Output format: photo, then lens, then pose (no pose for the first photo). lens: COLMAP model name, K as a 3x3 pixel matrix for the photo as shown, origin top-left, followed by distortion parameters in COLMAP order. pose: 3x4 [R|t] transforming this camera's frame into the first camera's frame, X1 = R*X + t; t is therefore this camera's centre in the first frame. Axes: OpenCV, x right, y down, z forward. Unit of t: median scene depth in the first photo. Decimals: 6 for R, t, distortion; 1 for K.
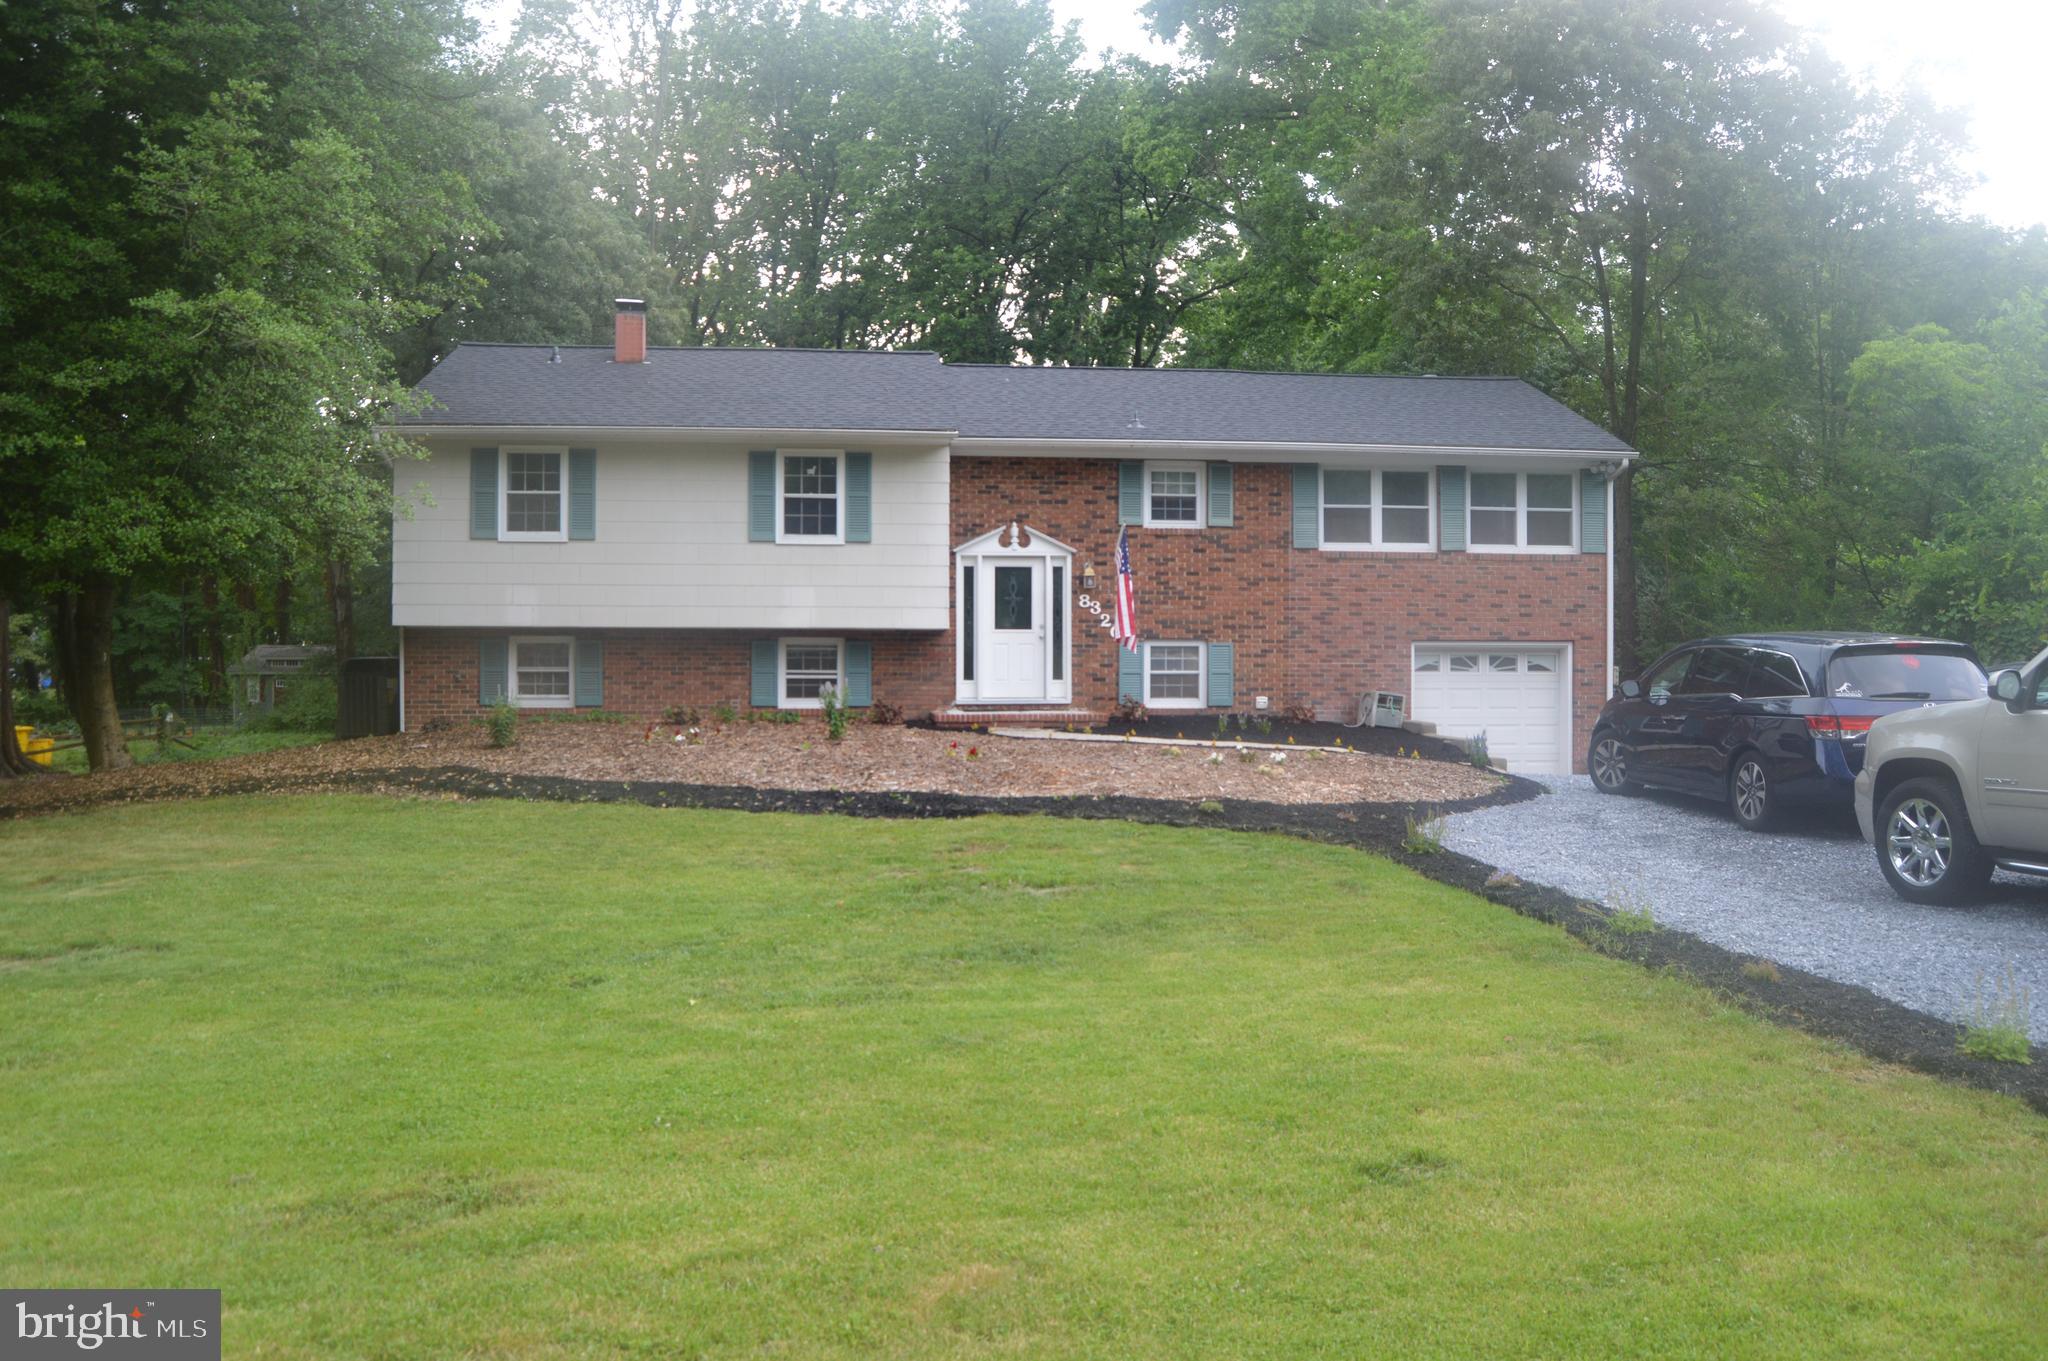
lens RADIAL K [[1627.1, 0, 1031.0], [0, 1627.1, 676.9], [0, 0, 1]] dist [-0.092145, 0.038686]
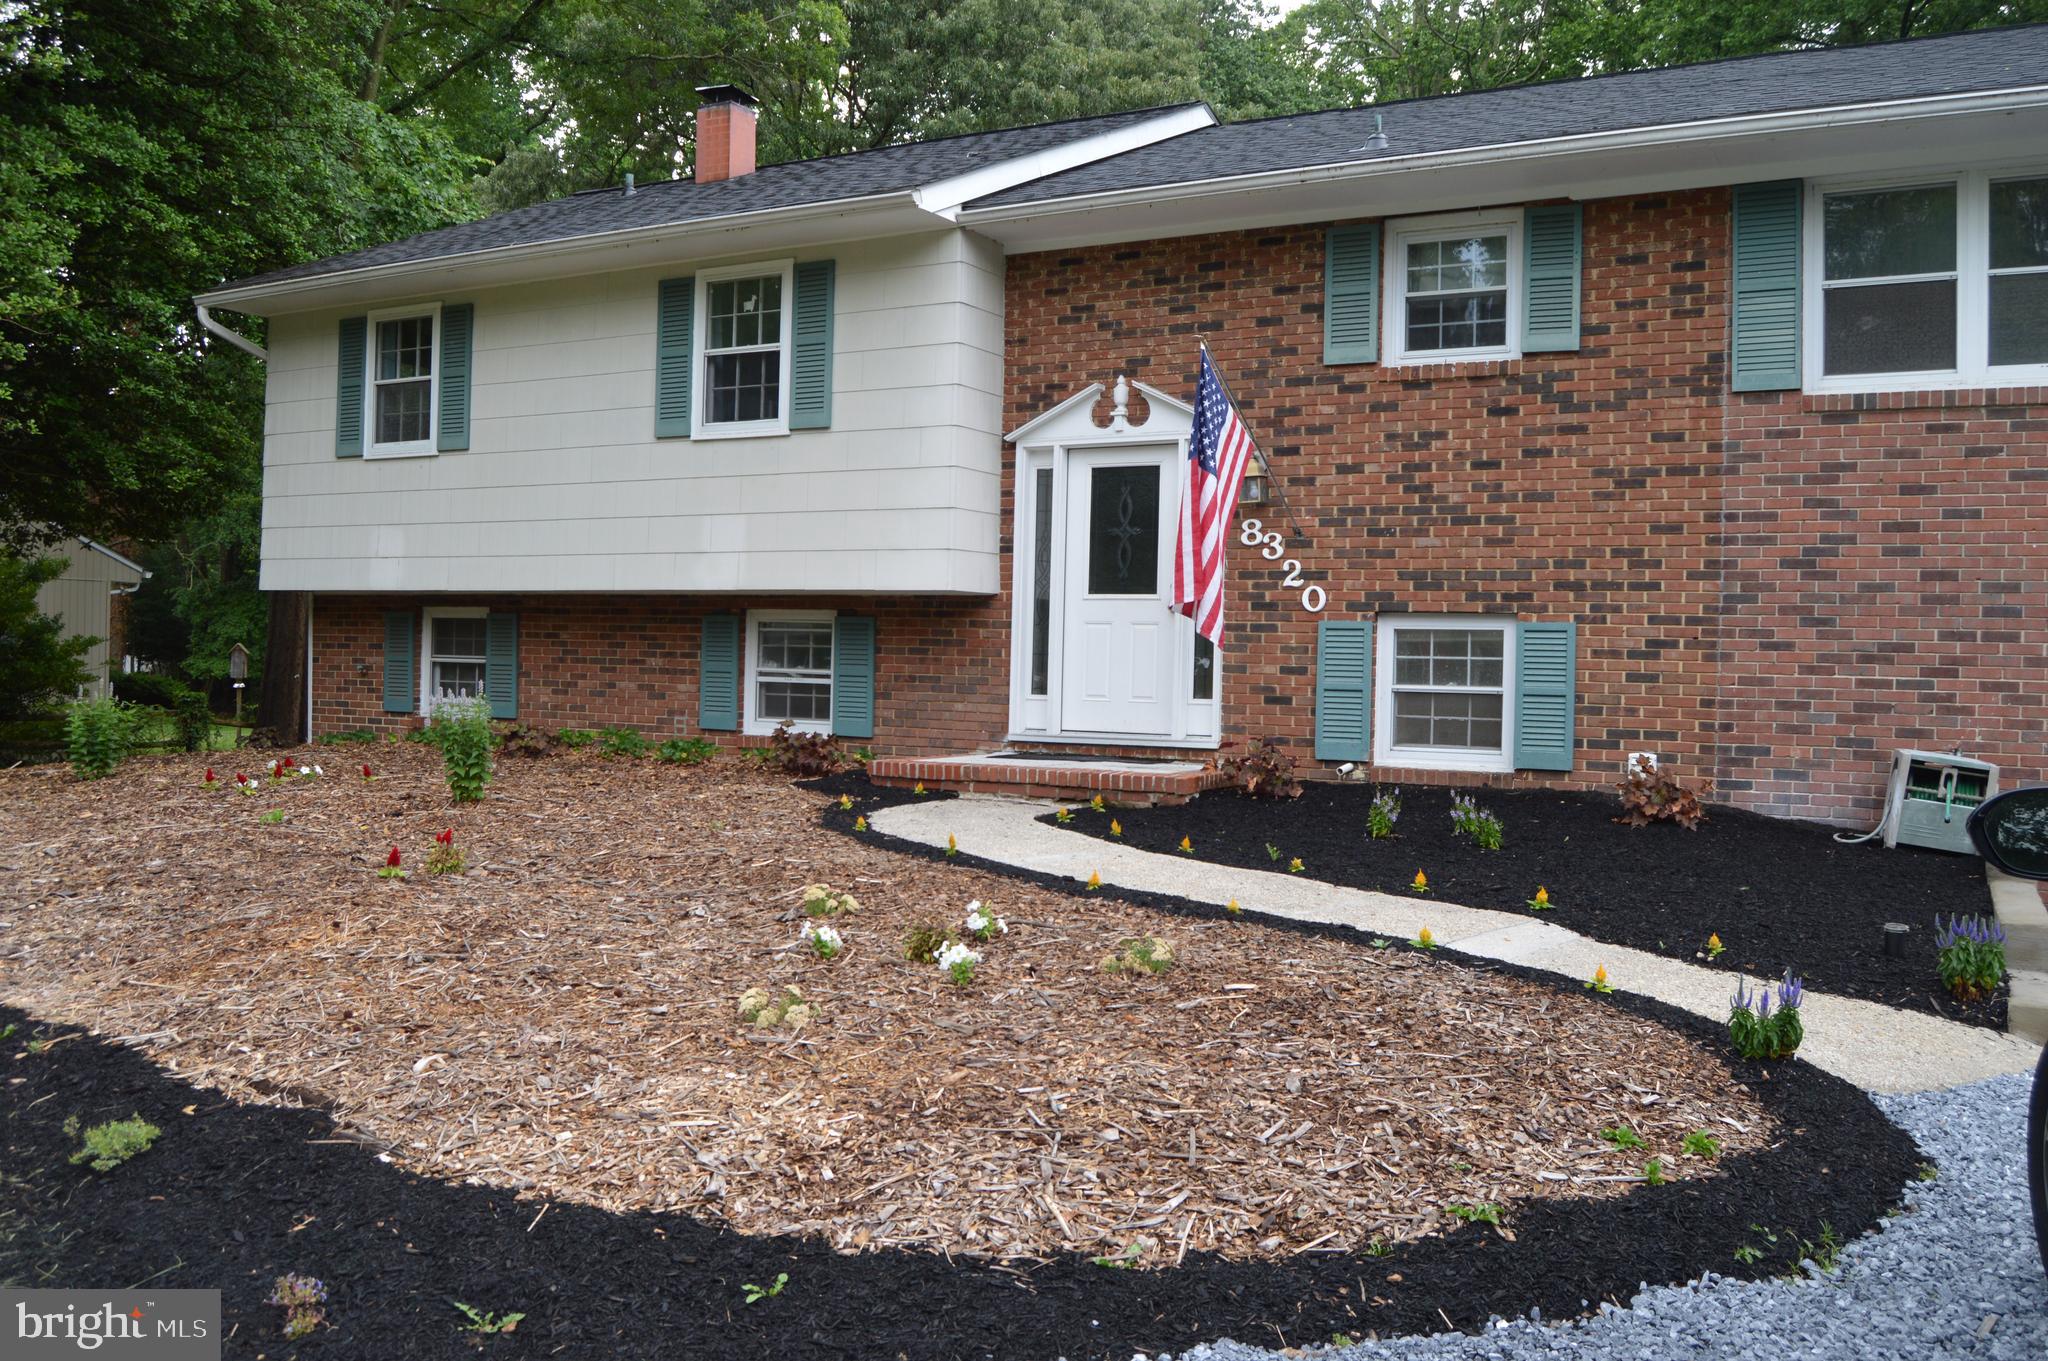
lens RADIAL K [[1698.6, 0, 1024.0], [0, 1698.6, 680.5], [0, 0, 1]] dist [-0.080858, 0.015999]
pose [[0.827743, 0.023056, -0.560633, 0.253116], [-0.021797, 0.999723, 0.008932, -0.006806], [0.560684, 0.004827, 0.828016, 0.555749]]
